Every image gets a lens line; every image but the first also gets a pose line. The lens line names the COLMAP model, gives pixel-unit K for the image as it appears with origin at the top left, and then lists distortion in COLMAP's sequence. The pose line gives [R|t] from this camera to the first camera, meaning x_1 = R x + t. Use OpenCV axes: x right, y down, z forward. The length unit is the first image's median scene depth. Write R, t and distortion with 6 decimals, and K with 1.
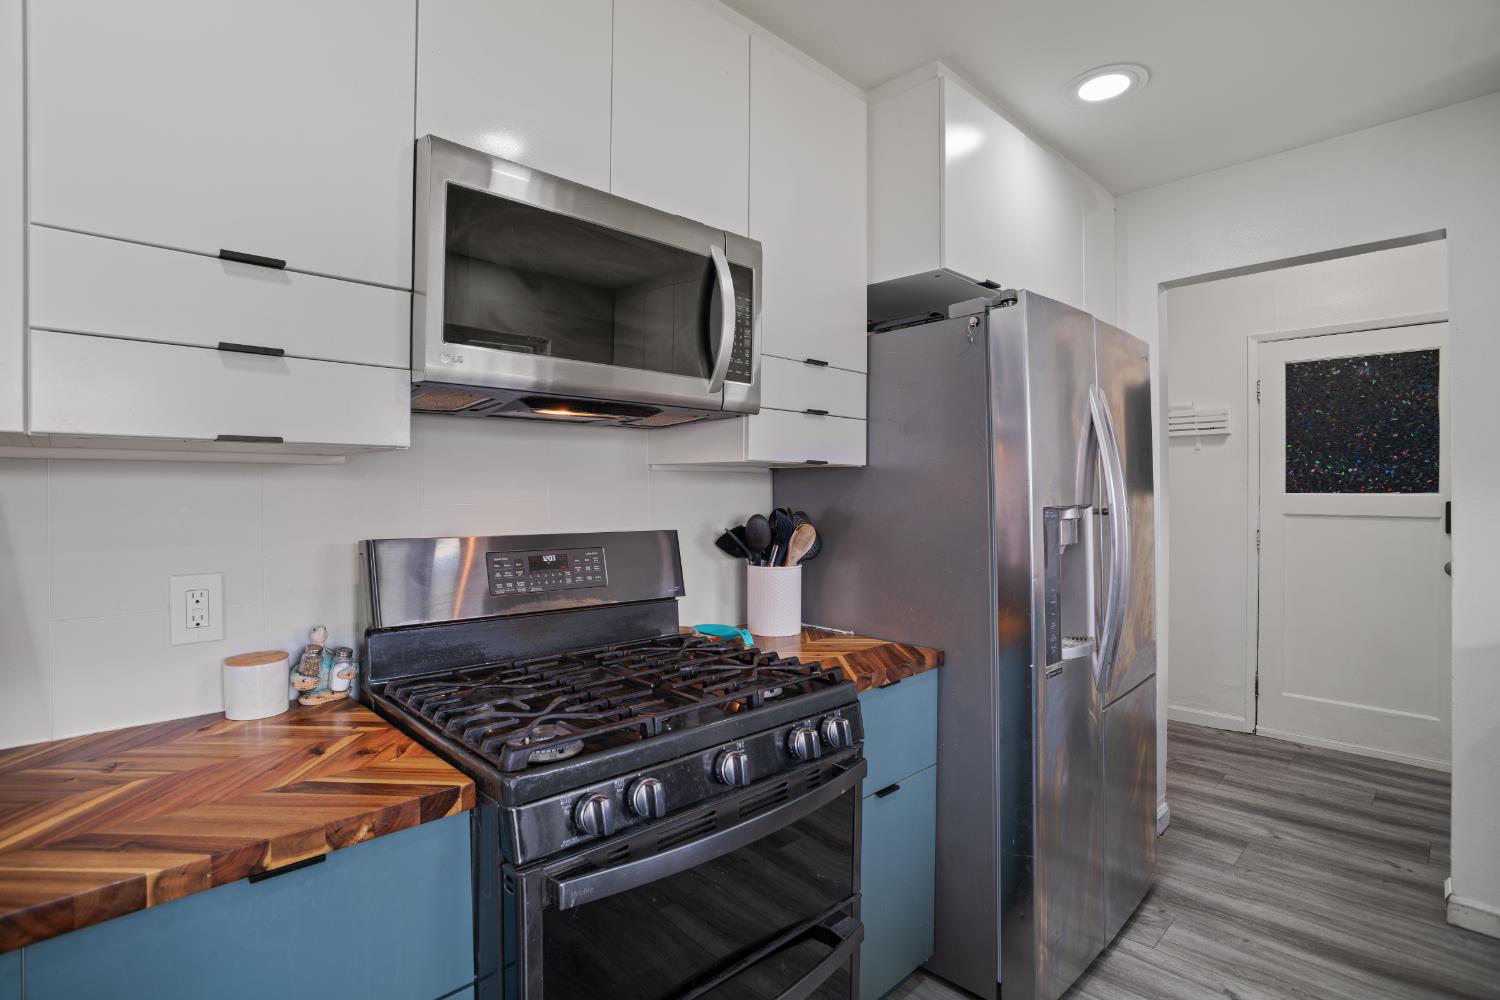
lens RADIAL K [[766.1, 0, 748.9], [0, 766.1, 496.8], [0, 0, 1]] dist [-0.066979, 0.038421]
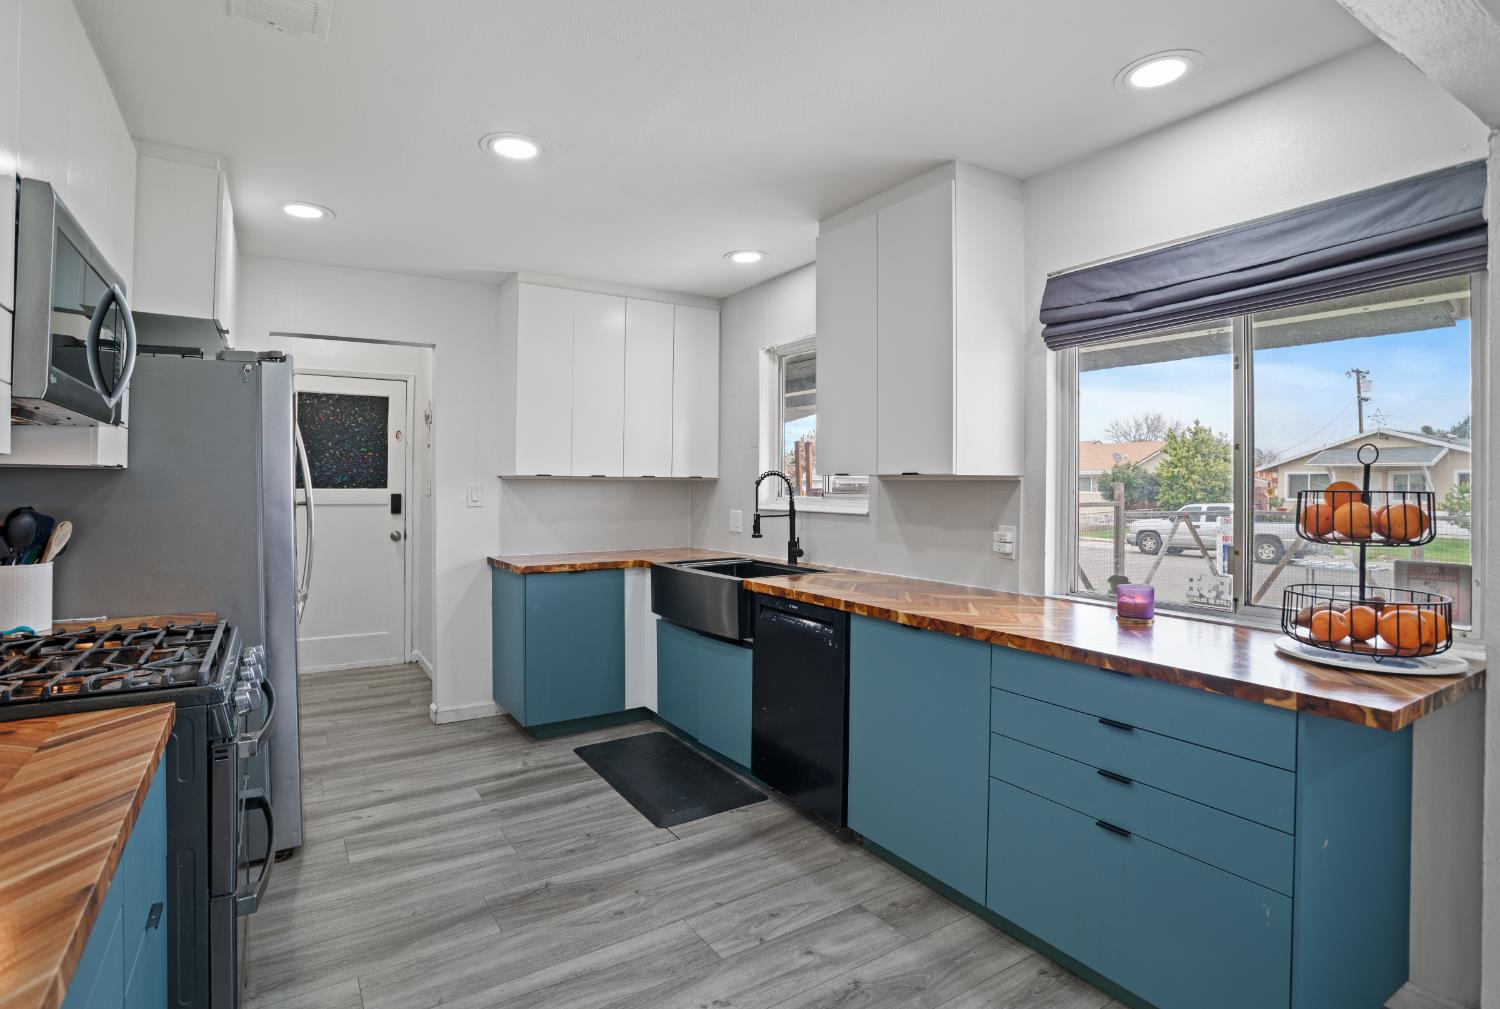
lens RADIAL K [[775.5, 0, 746.6], [0, 775.5, 478.6], [0, 0, 1]] dist [-0.061577, 0.035895]
pose [[0.229898, 0.009071, 0.973172, -0.769047], [0.002304, 0.999949, -0.009865, -0.012153], [-0.973212, 0.004511, 0.229866, -0.179680]]
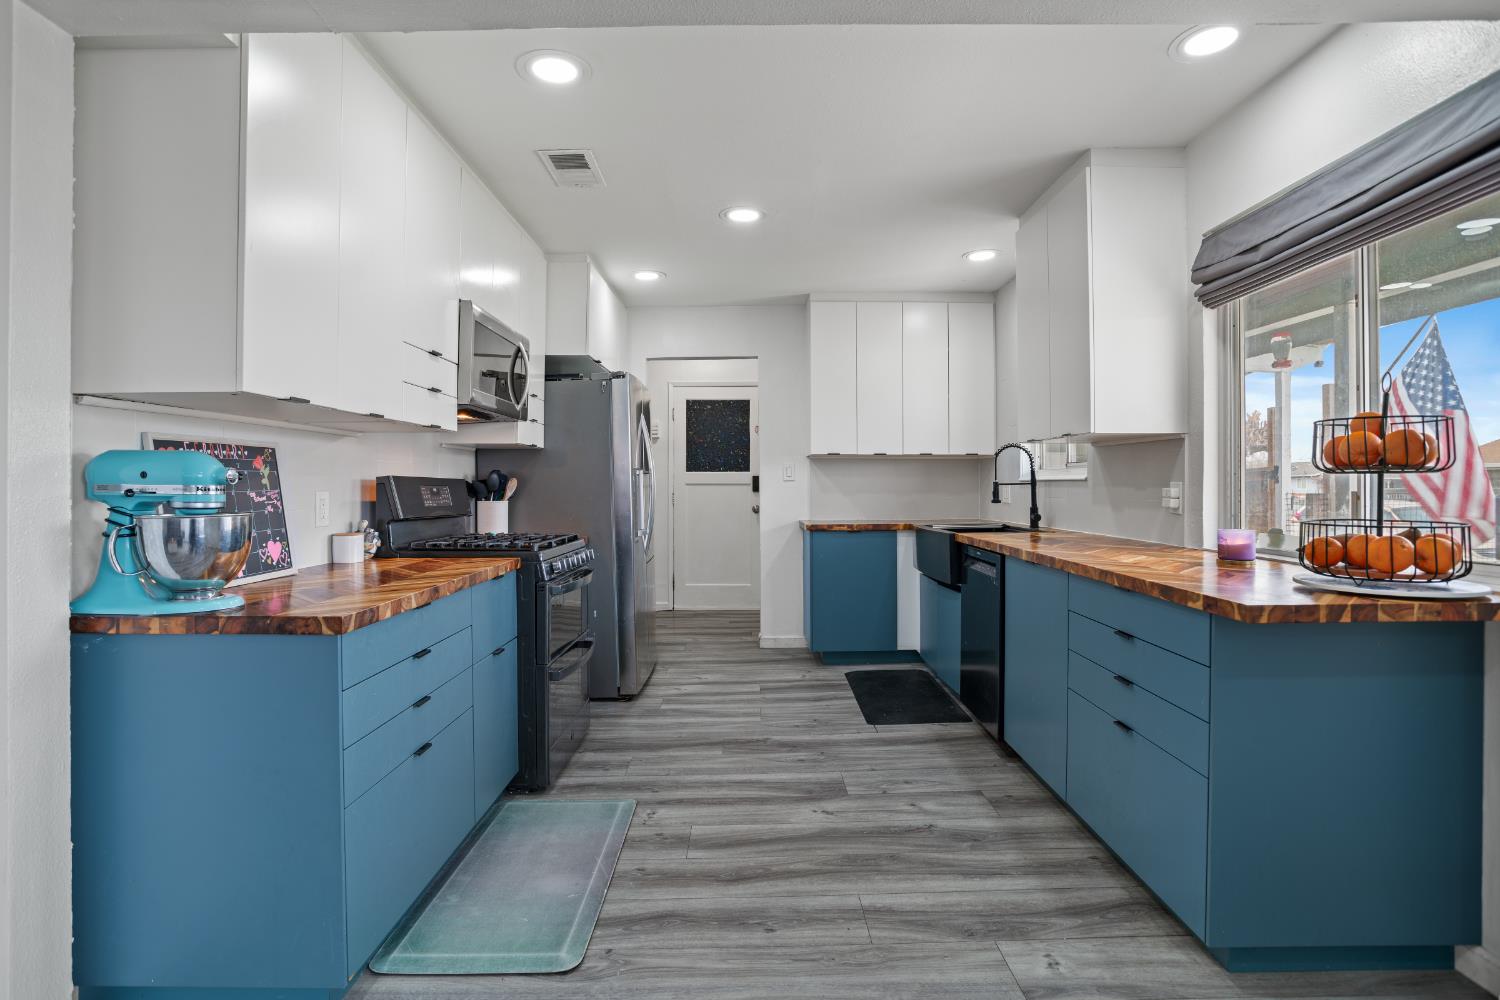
lens RADIAL K [[775.6, 0, 754.4], [0, 775.6, 478.3], [0, 0, 1]] dist [0.000461, 0.000502]
pose [[0.705956, 0.004760, 0.708239, -0.897269], [0.007182, 0.999878, -0.013879, 0.069587], [-0.708219, 0.014885, 0.705836, -0.799911]]
